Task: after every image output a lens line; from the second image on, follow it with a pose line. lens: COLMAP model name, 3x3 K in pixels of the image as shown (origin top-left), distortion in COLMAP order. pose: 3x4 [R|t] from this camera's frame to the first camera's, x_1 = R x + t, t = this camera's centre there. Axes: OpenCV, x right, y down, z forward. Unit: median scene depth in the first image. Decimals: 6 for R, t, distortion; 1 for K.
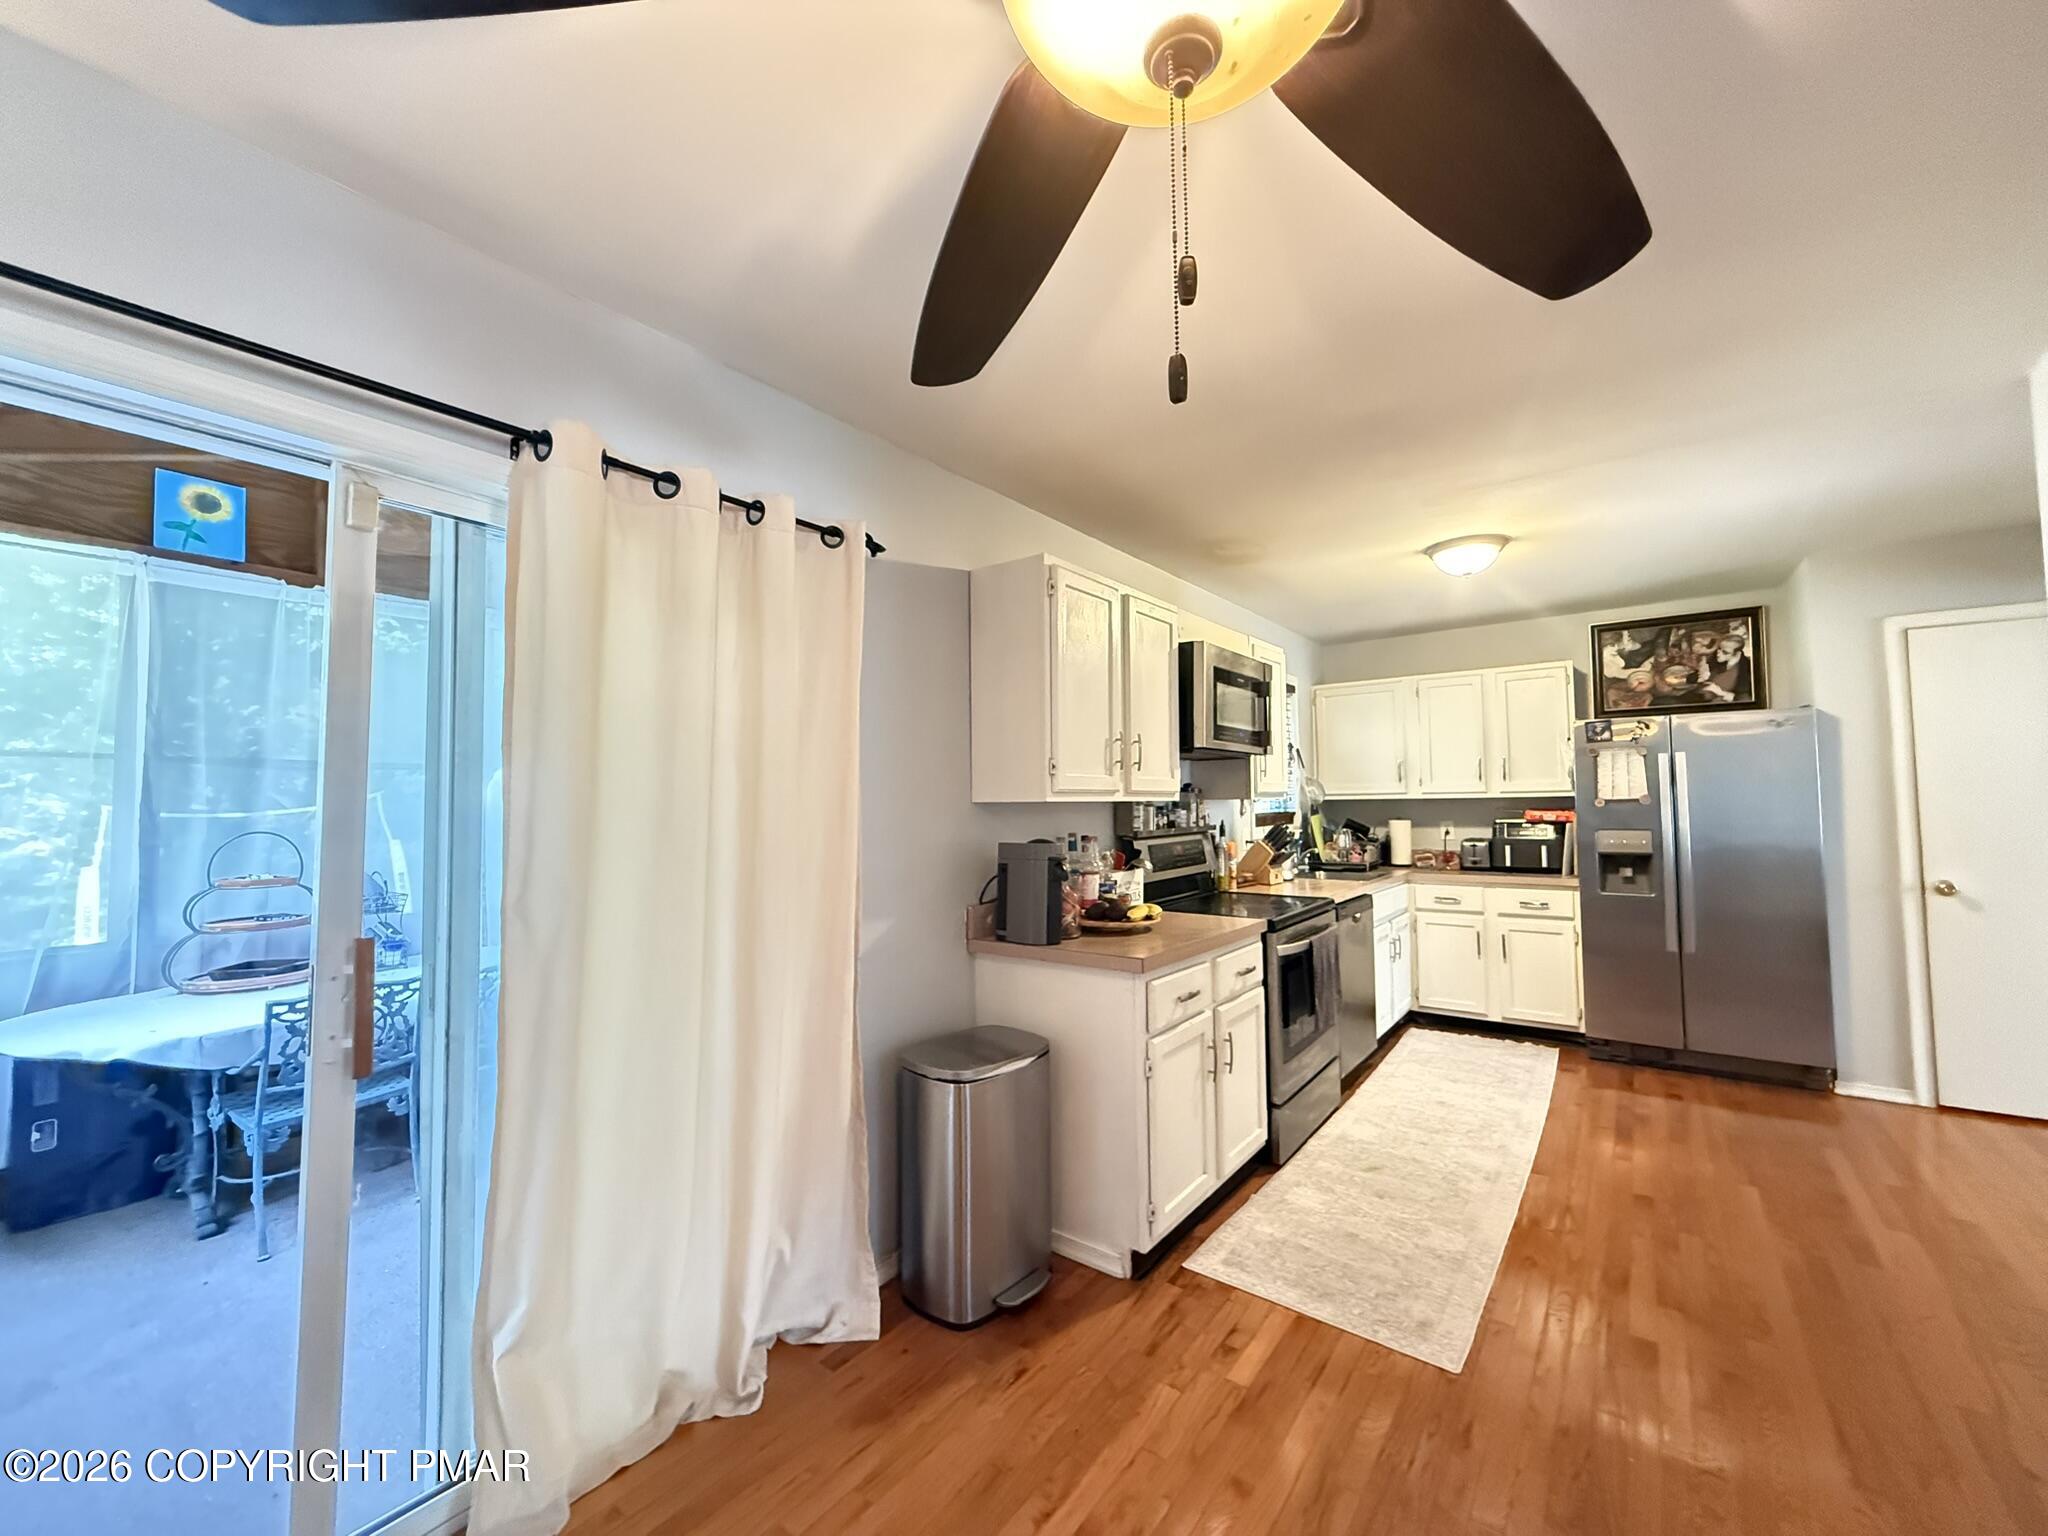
lens RADIAL K [[819.0, 0, 1013.0], [0, 819.0, 767.5], [0, 0, 1]] dist [0.000649, 0.000234]
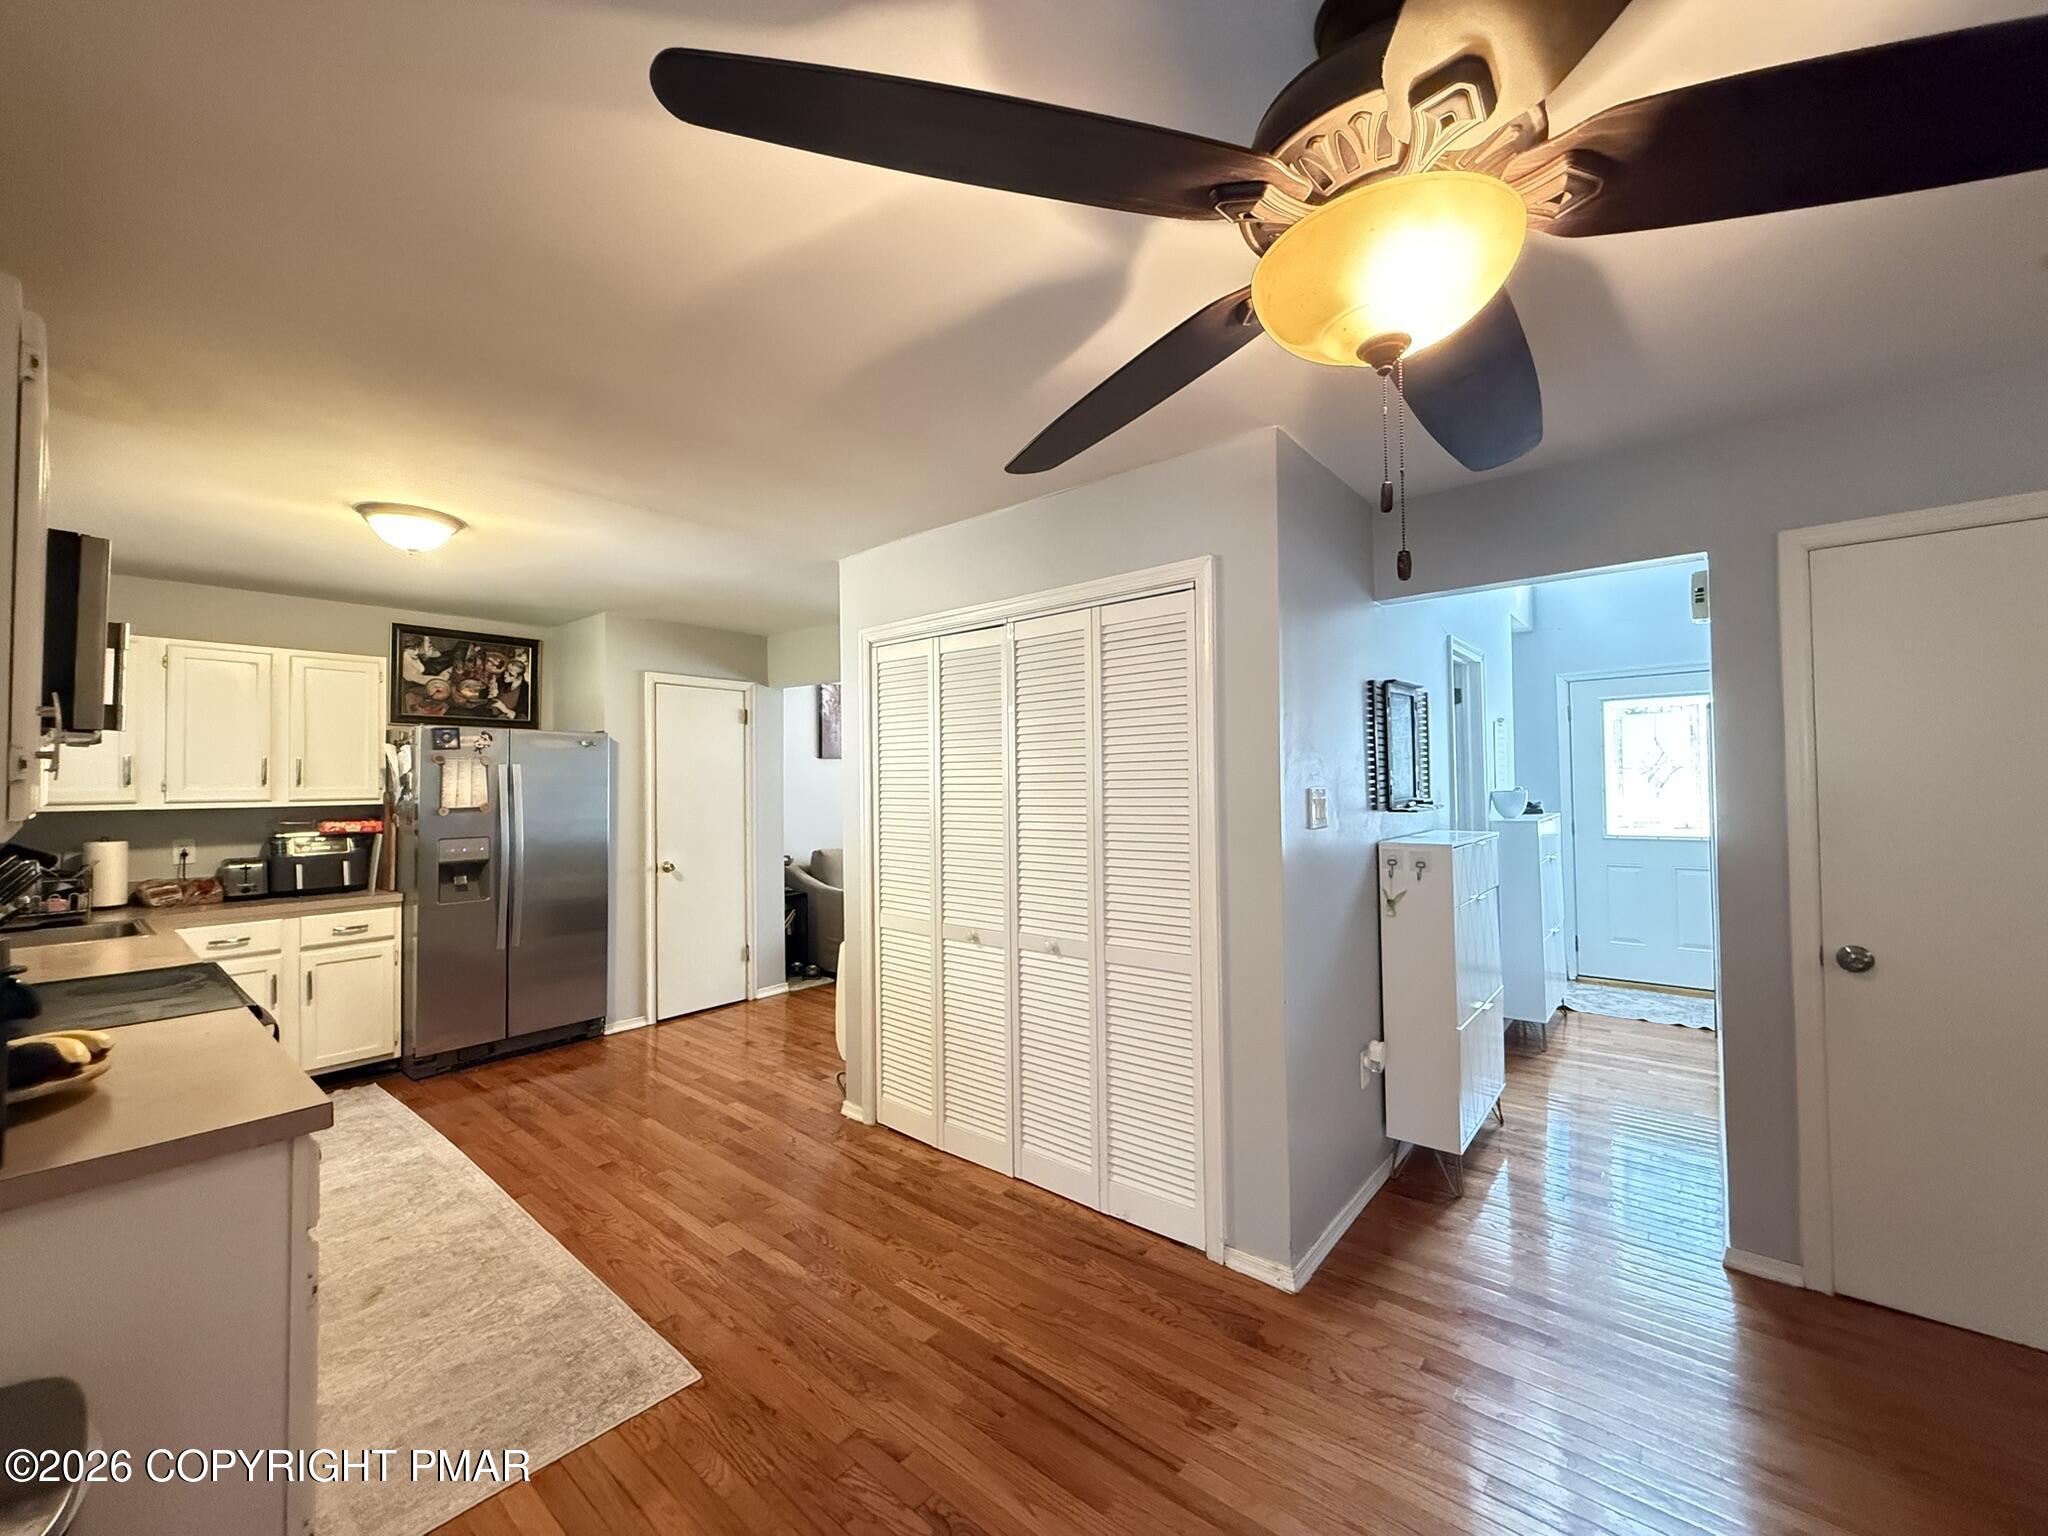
lens RADIAL K [[819.0, 0, 1016.8], [0, 819.0, 762.6], [0, 0, 1]] dist [0.000649, 0.000234]
pose [[0.055647, 0.037682, 0.997739, -0.225588], [-0.033271, 0.998803, -0.035866, -0.003234], [-0.997896, -0.031200, 0.056834, 0.263014]]
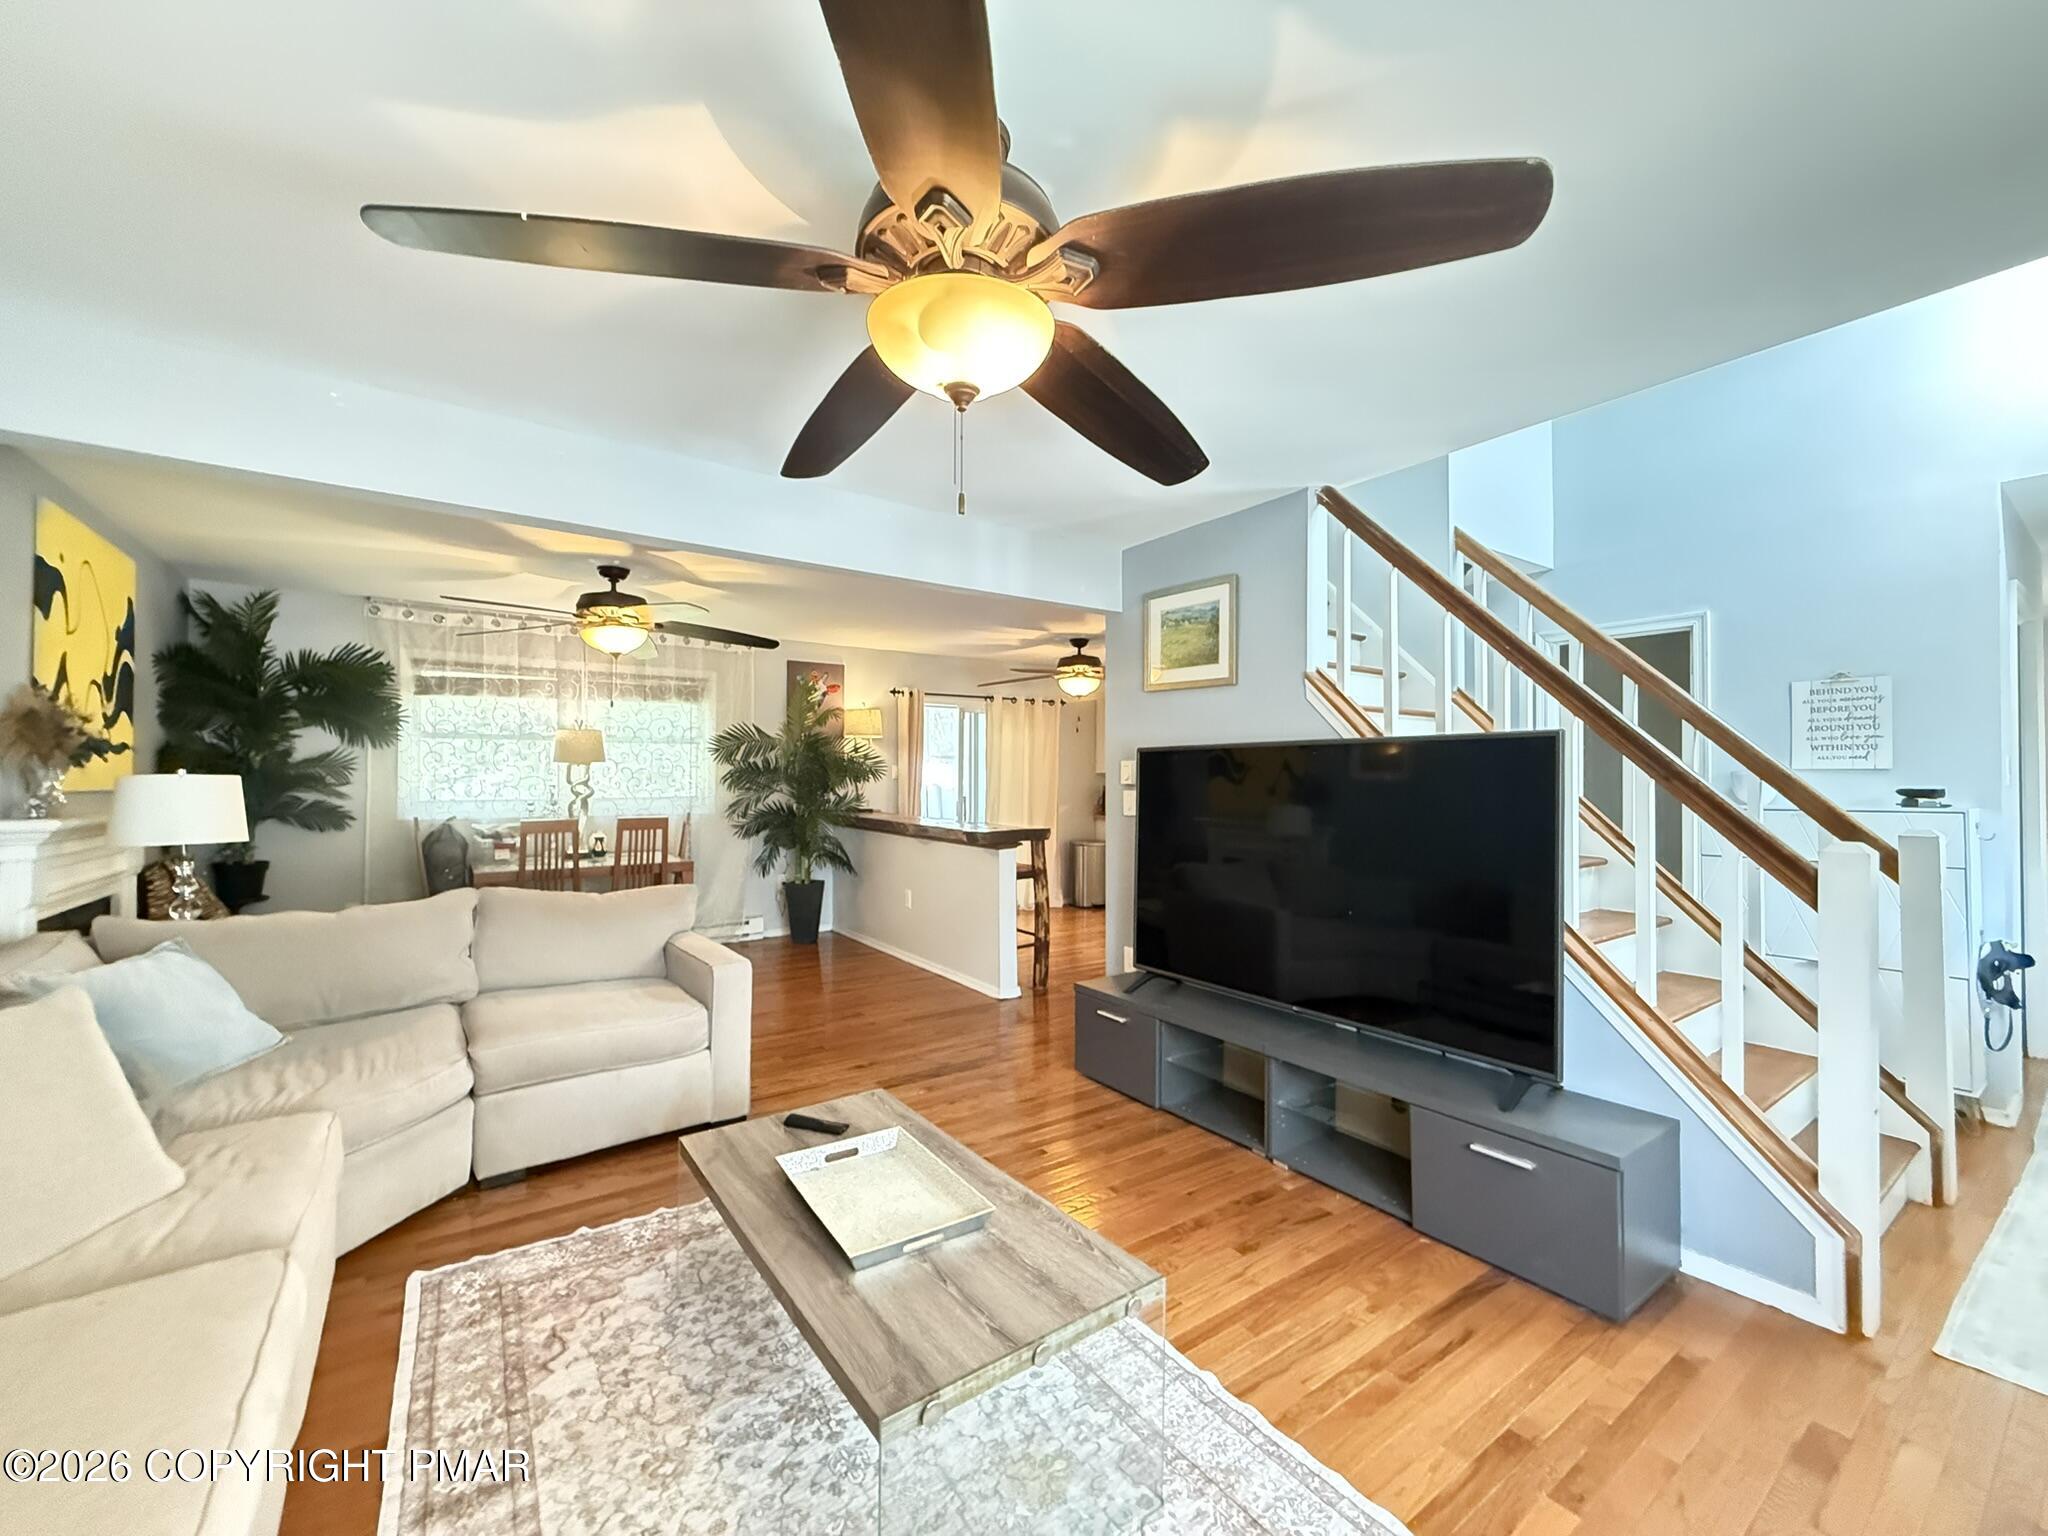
lens RADIAL K [[819.0, 0, 1016.3], [0, 819.0, 767.1], [0, 0, 1]] dist [0.000649, 0.000234]
pose [[0.954379, 0.011253, -0.298385, 0.456494], [-0.001927, 0.999501, 0.031529, -0.061073], [0.298591, -0.029515, 0.953925, -1.612882]]
